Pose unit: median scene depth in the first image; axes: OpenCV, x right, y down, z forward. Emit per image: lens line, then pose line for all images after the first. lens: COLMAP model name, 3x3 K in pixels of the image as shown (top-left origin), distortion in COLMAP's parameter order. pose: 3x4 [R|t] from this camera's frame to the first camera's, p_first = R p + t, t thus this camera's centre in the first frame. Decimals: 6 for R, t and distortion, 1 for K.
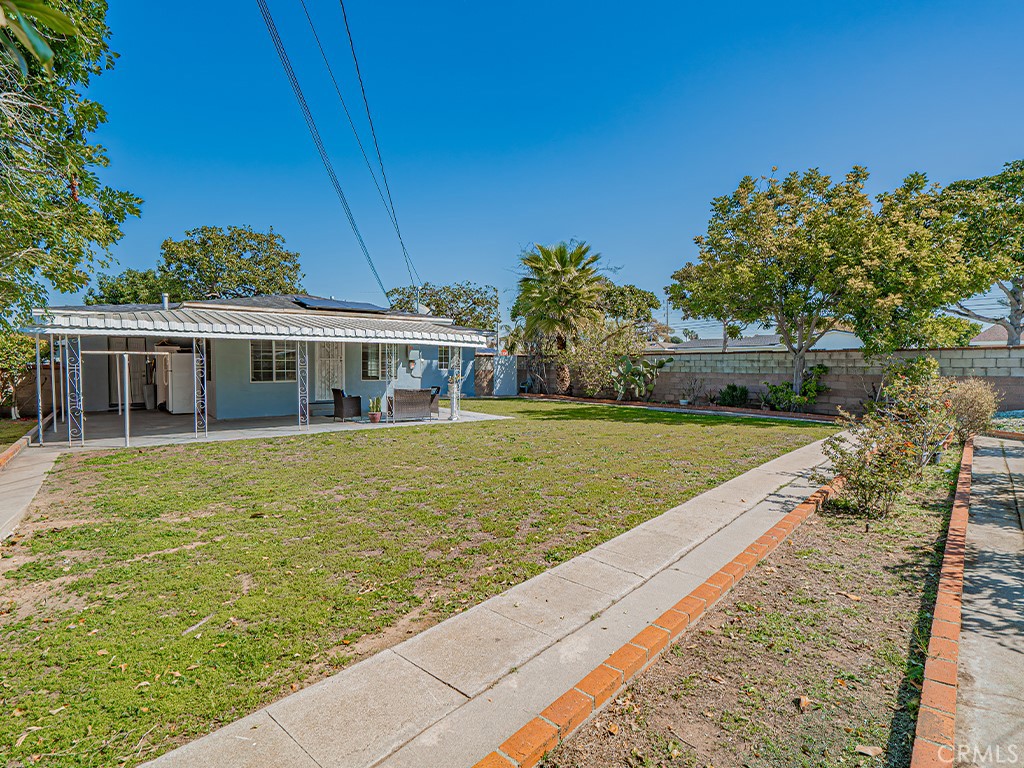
lens RADIAL K [[533.1, 0, 512.9], [0, 533.1, 384.4], [0, 0, 1]] dist [-0.004134, 0.000154]
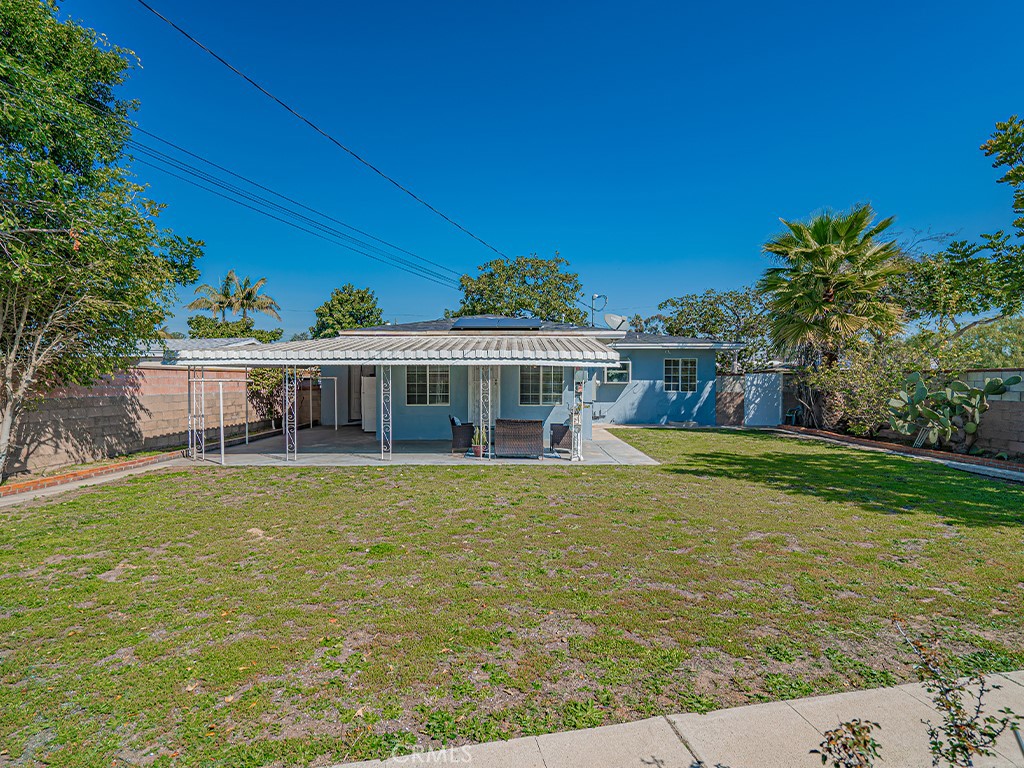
lens RADIAL K [[533.1, 0, 513.7], [0, 533.1, 386.9], [0, 0, 1]] dist [-0.004134, 0.000154]
pose [[0.788033, 0.005028, -0.615613, 0.220003], [-0.020837, 0.999612, -0.018509, -0.017550], [0.615281, 0.027414, 0.787831, 0.233418]]
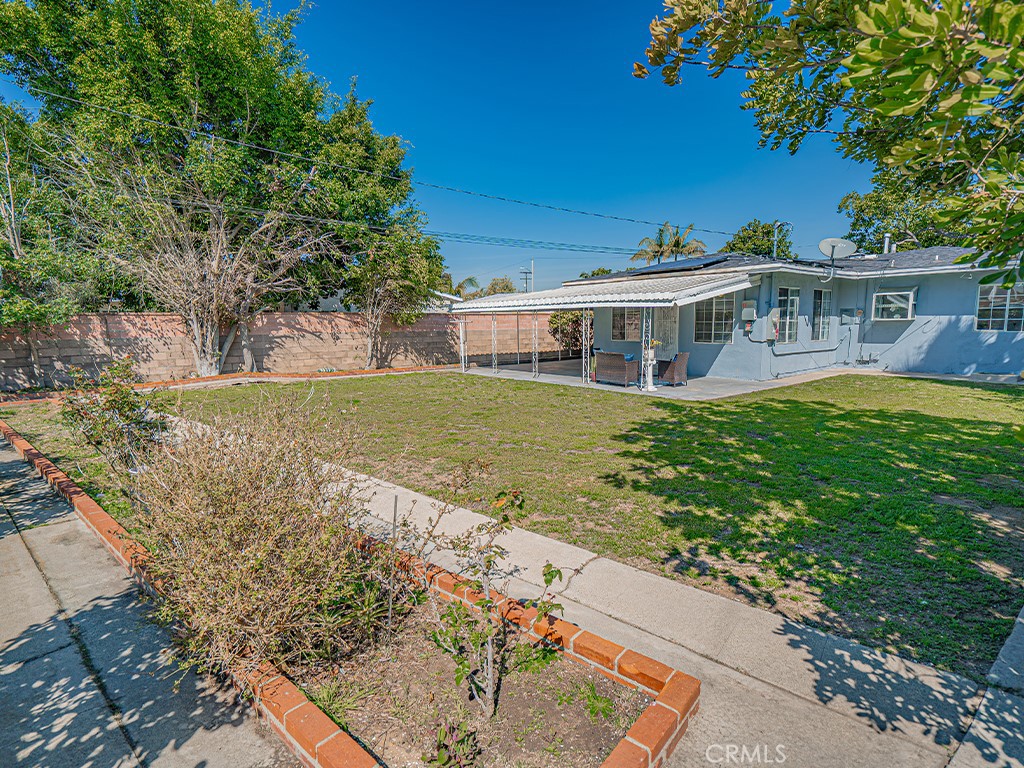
lens RADIAL K [[533.1, 0, 515.7], [0, 533.1, 383.1], [0, 0, 1]] dist [-0.004134, 0.000154]
pose [[0.000033, 0.113750, -0.993509, 0.549982], [-0.025119, 0.993196, 0.113714, -0.029215], [0.999684, 0.024952, 0.002890, 0.559015]]
